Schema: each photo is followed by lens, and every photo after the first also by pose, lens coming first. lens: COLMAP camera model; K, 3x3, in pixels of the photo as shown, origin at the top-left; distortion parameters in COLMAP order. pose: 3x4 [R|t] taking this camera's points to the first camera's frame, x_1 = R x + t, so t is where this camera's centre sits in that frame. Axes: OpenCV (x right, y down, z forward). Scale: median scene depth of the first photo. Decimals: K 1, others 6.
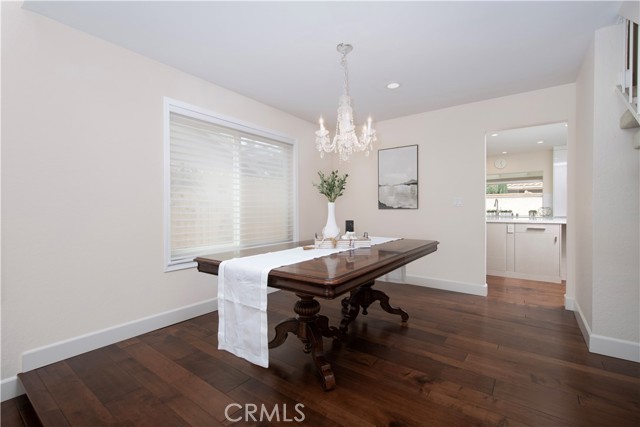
lens RADIAL K [[286.1, 0, 320.0], [0, 286.1, 211.2], [0, 0, 1]] dist [0.000282, 0.000006]
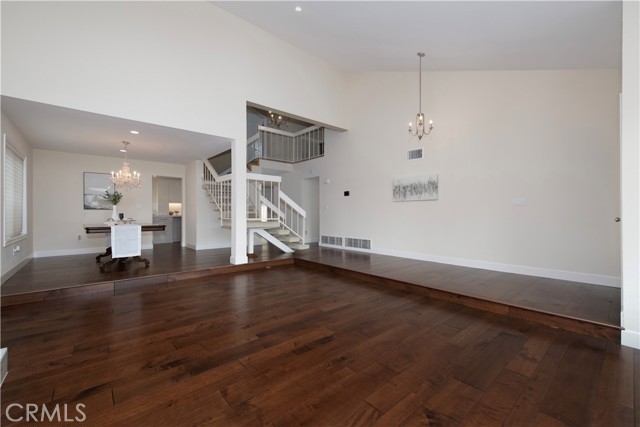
lens RADIAL K [[275.4, 0, 320.1], [0, 275.4, 213.5], [0, 0, 1]] dist [-0.000151, -0.000007]
pose [[0.227216, 0.001472, 0.973843, -1.008297], [0.007647, 0.999965, -0.003295, 0.031300], [-0.973814, 0.008196, 0.227197, -0.624918]]
